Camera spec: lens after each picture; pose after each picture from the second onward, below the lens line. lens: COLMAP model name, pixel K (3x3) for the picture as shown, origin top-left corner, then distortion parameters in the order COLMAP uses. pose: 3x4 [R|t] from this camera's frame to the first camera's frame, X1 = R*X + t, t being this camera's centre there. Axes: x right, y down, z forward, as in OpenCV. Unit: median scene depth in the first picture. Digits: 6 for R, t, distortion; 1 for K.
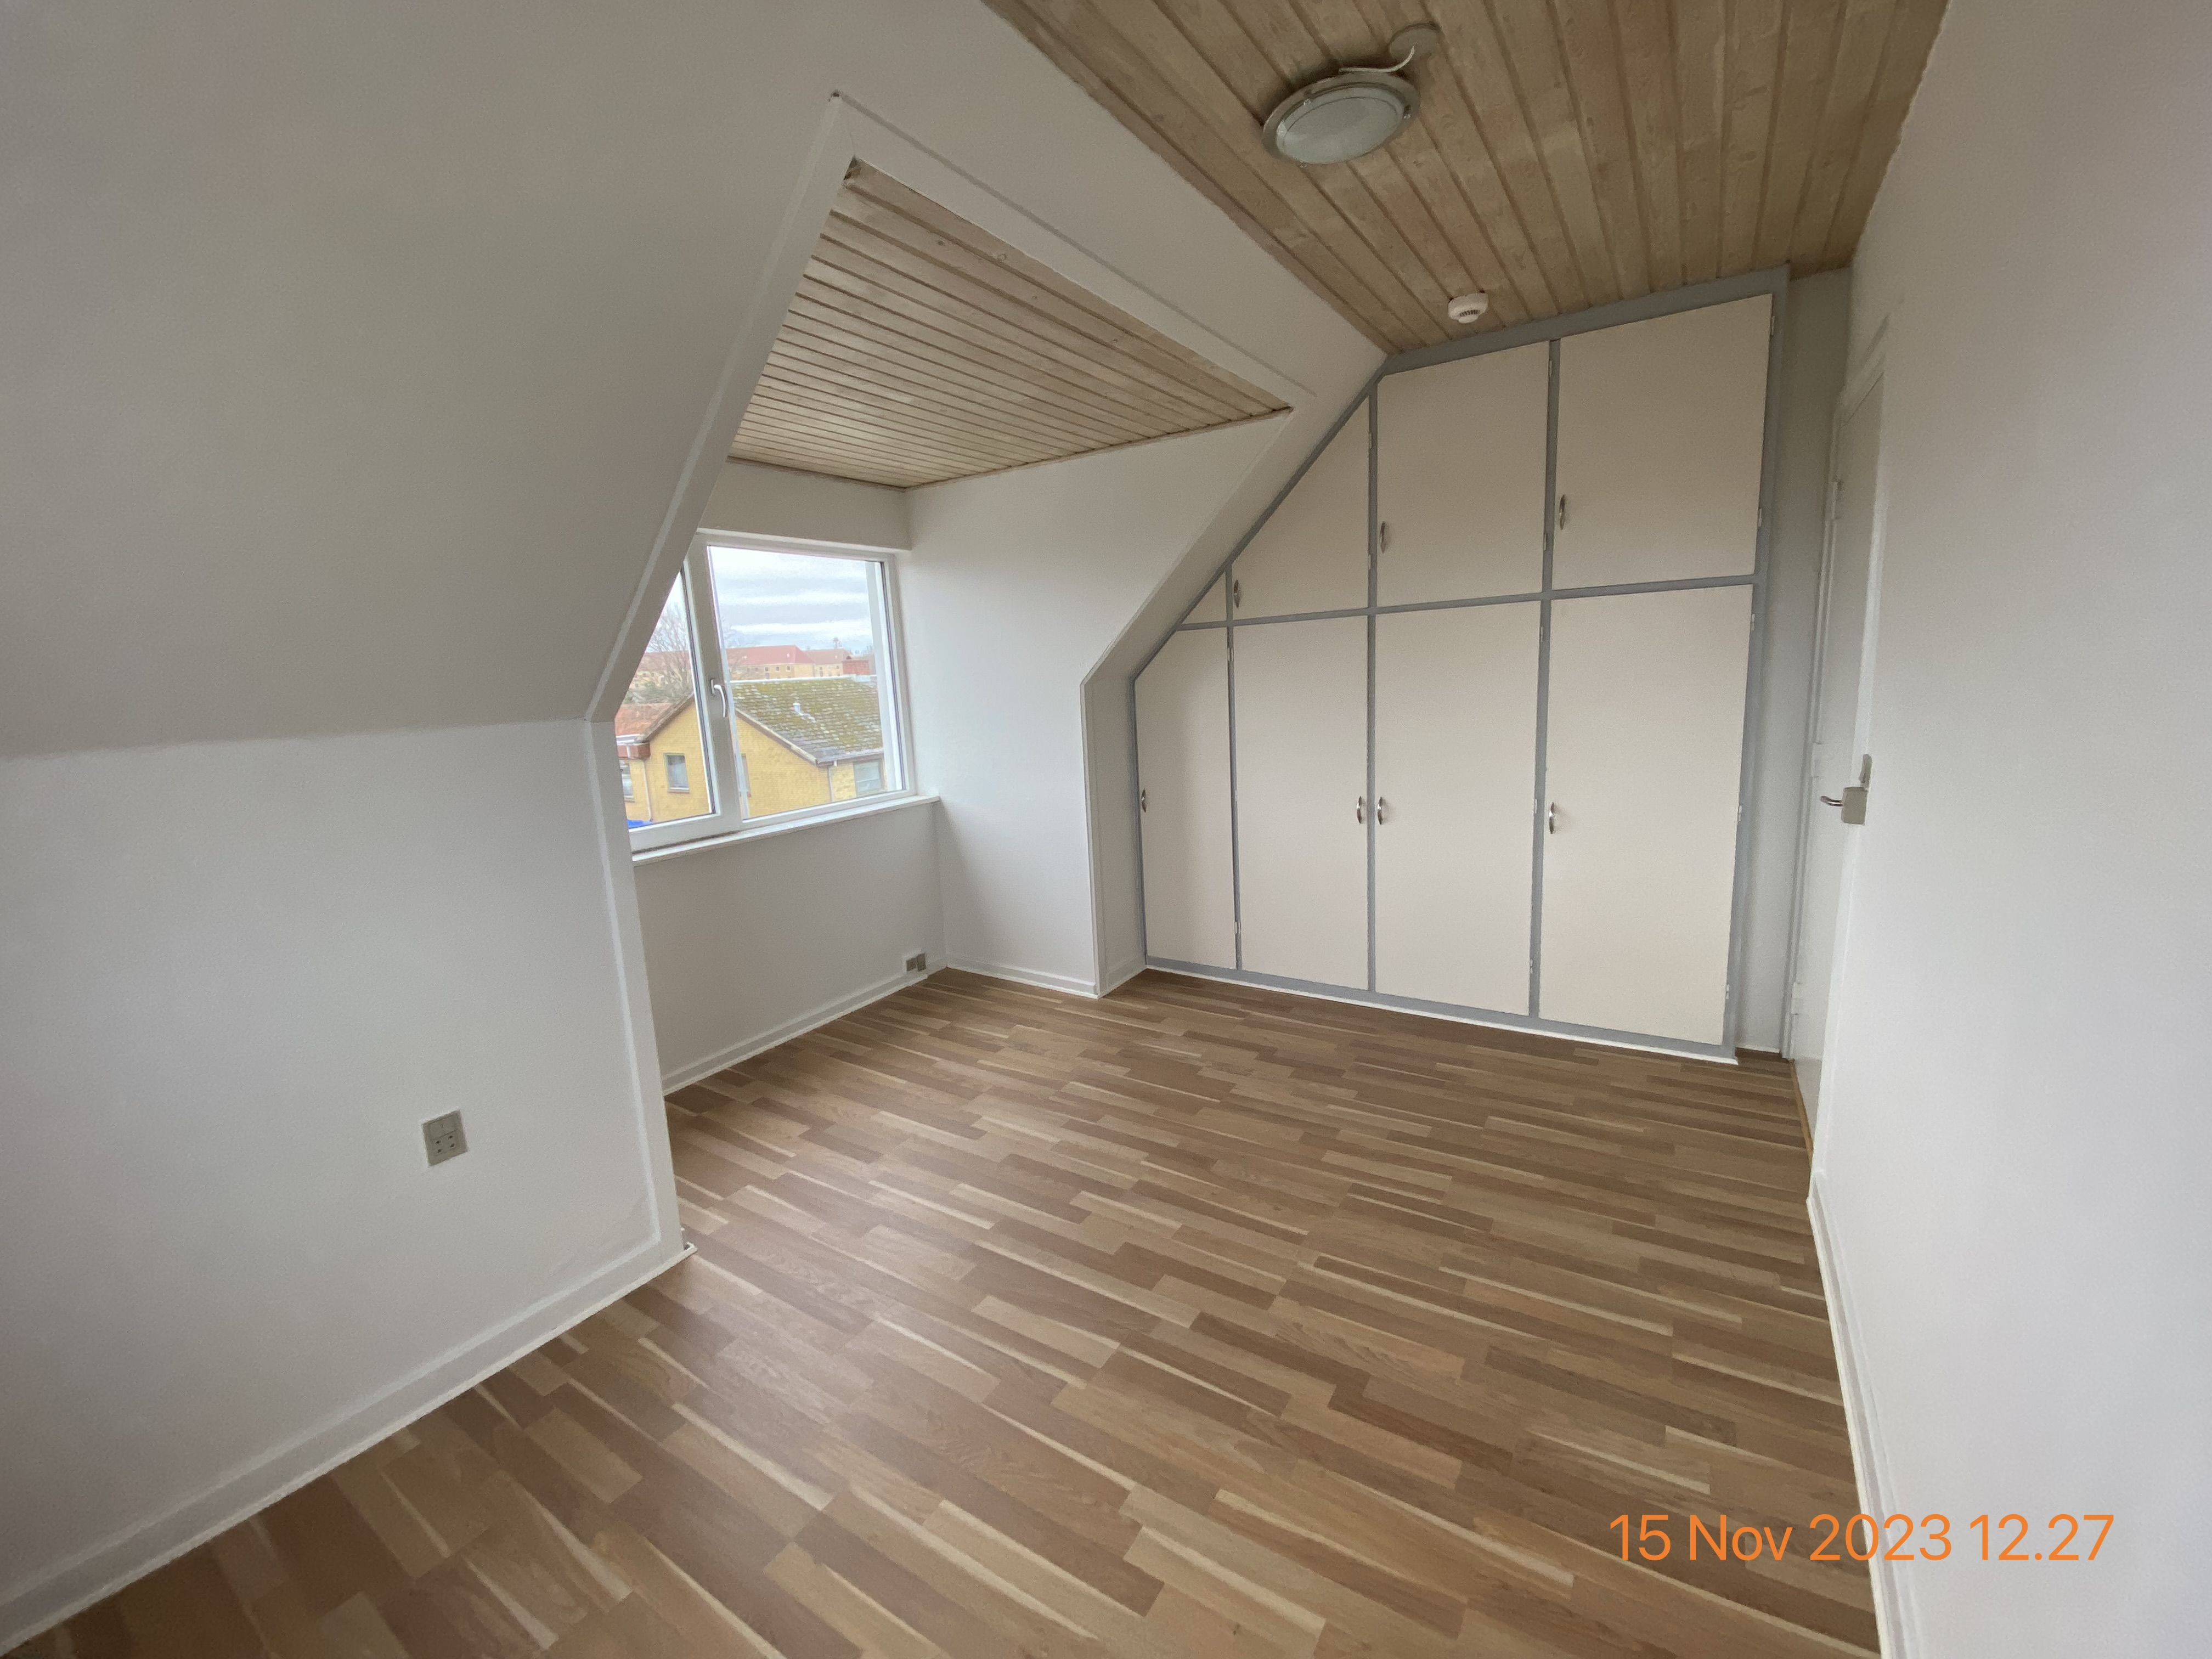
lens RADIAL K [[889.5, 0, 1102.0], [0, 889.5, 826.5], [0, 0, 1]] dist [0.022357, -0.028112]
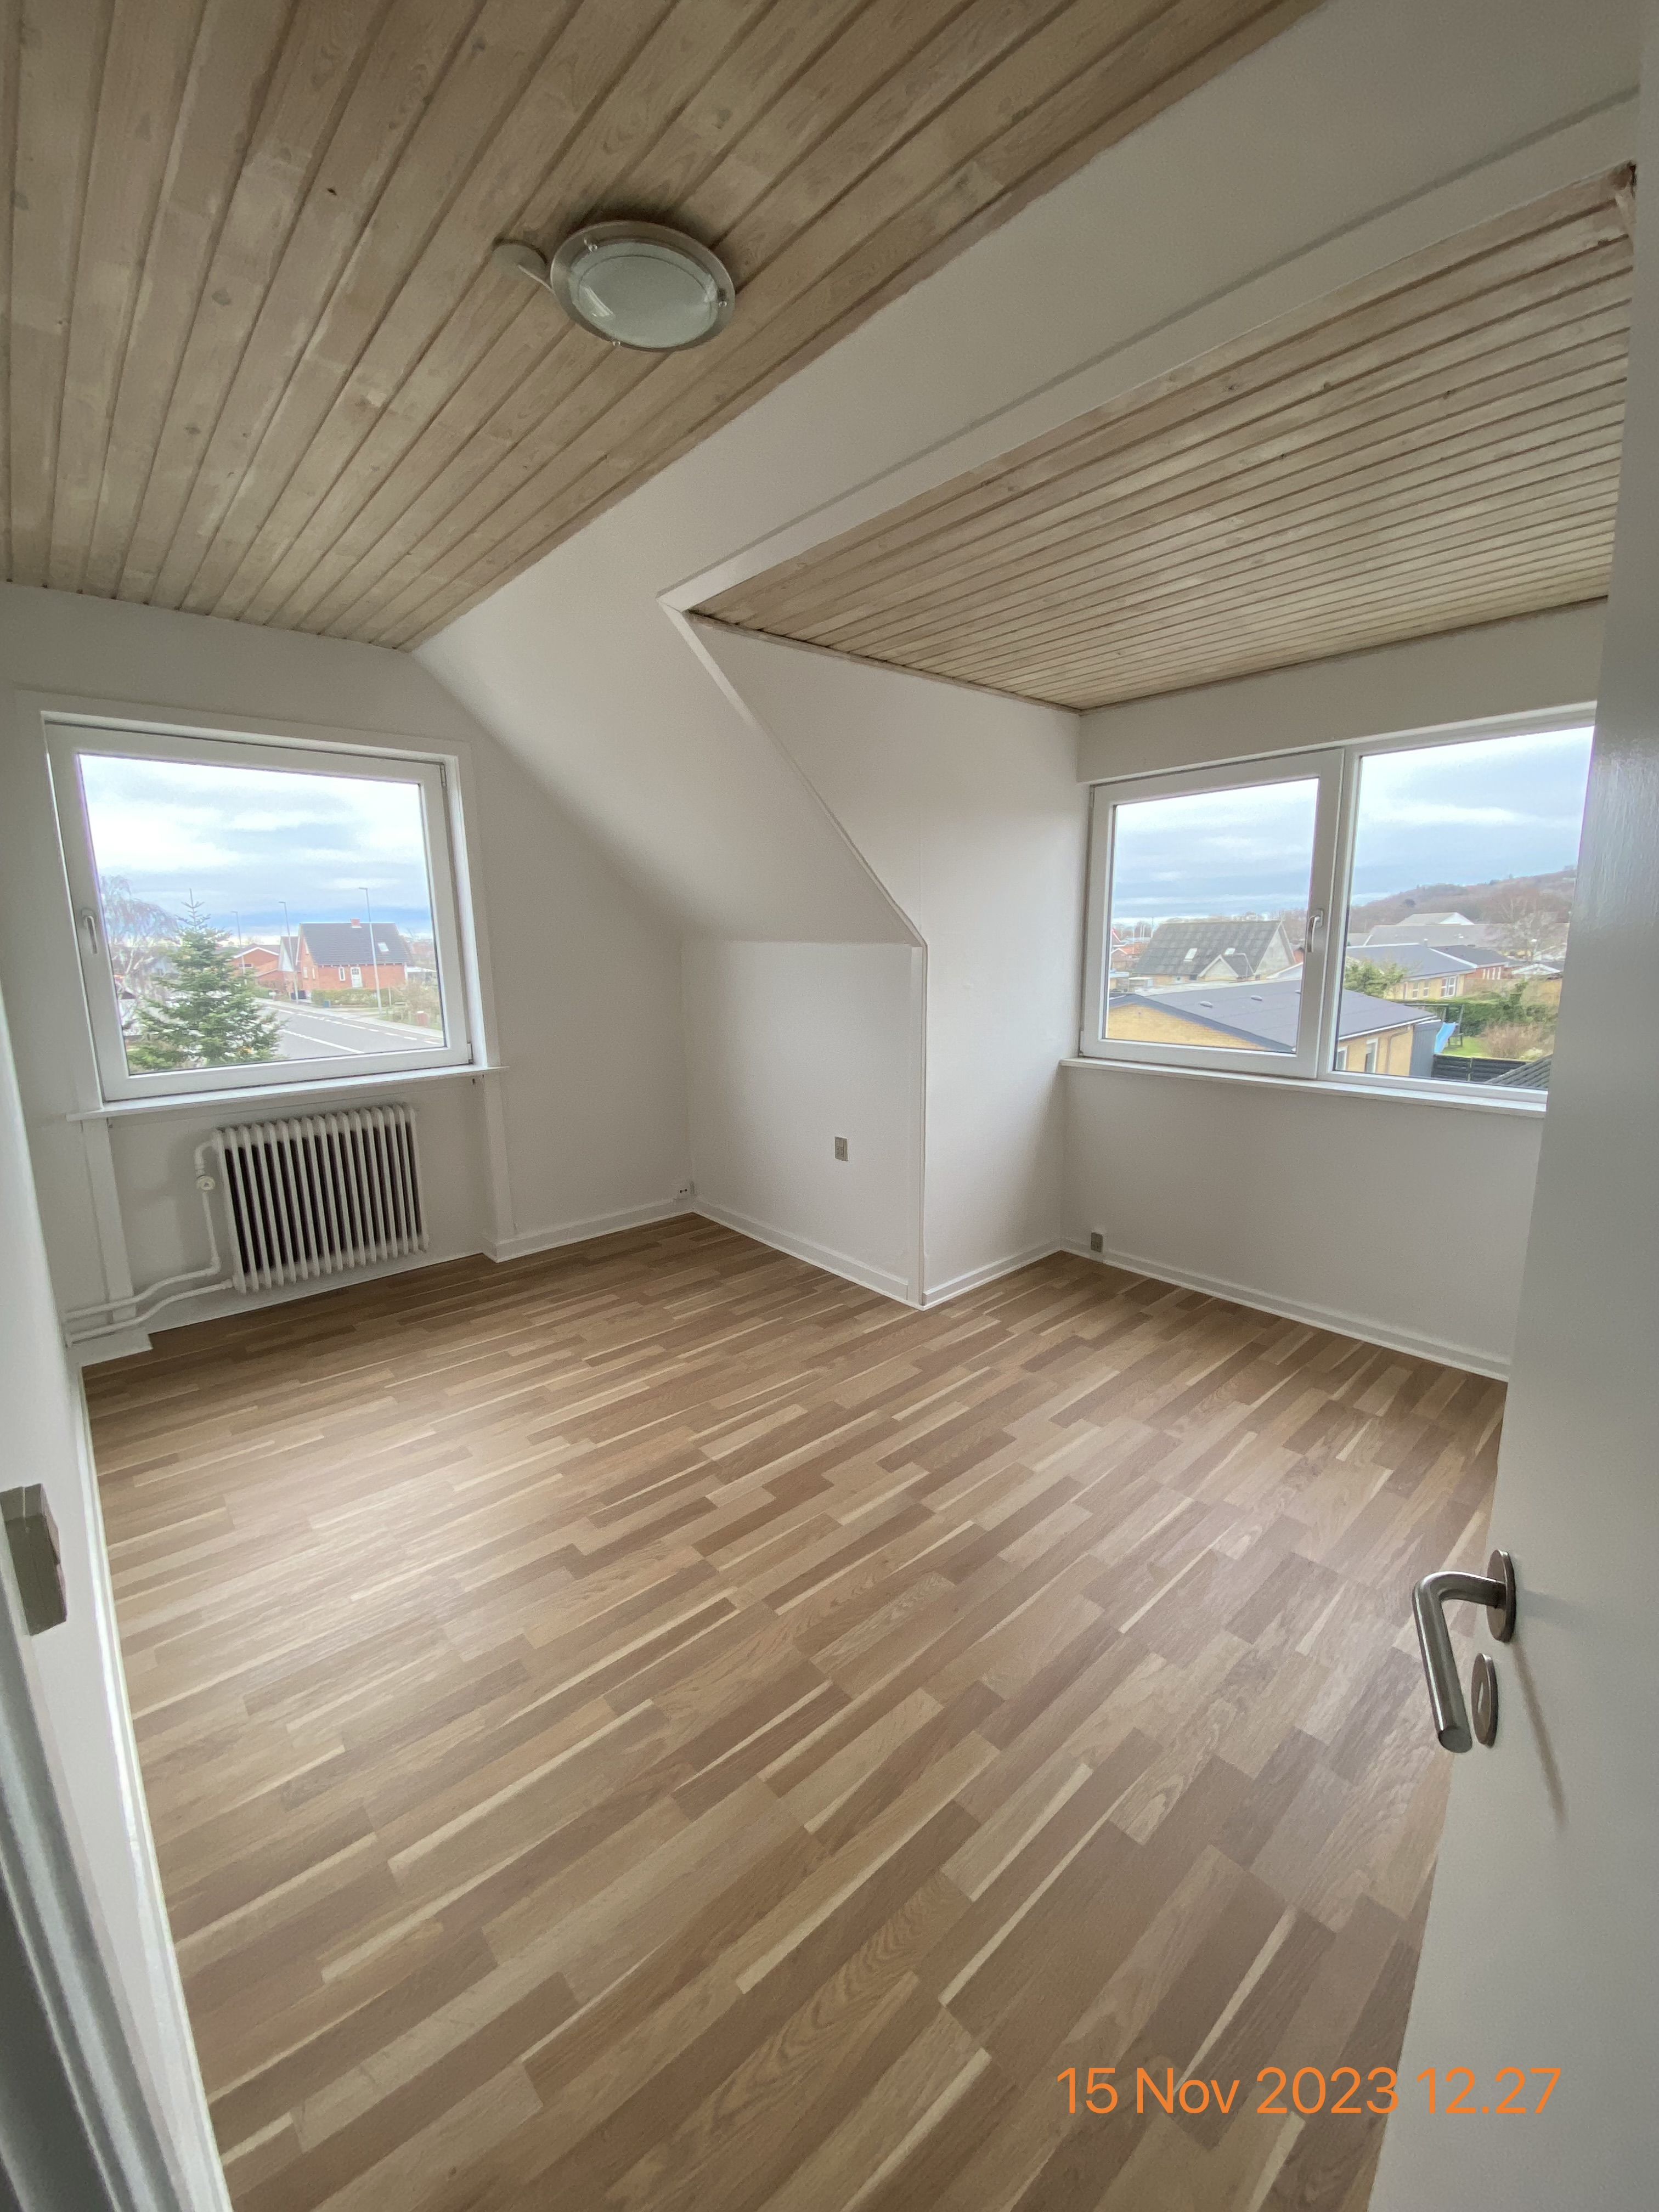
lens RADIAL K [[889.5, 0, 829.5], [0, 889.5, 1106.0], [0, 0, 1]] dist [0.022357, -0.028112]
pose [[-0.273522, 0.239097, -0.931675, 0.791974], [-0.139232, 0.948569, 0.284309, -0.217957], [0.951735, 0.207484, -0.226164, 1.016709]]
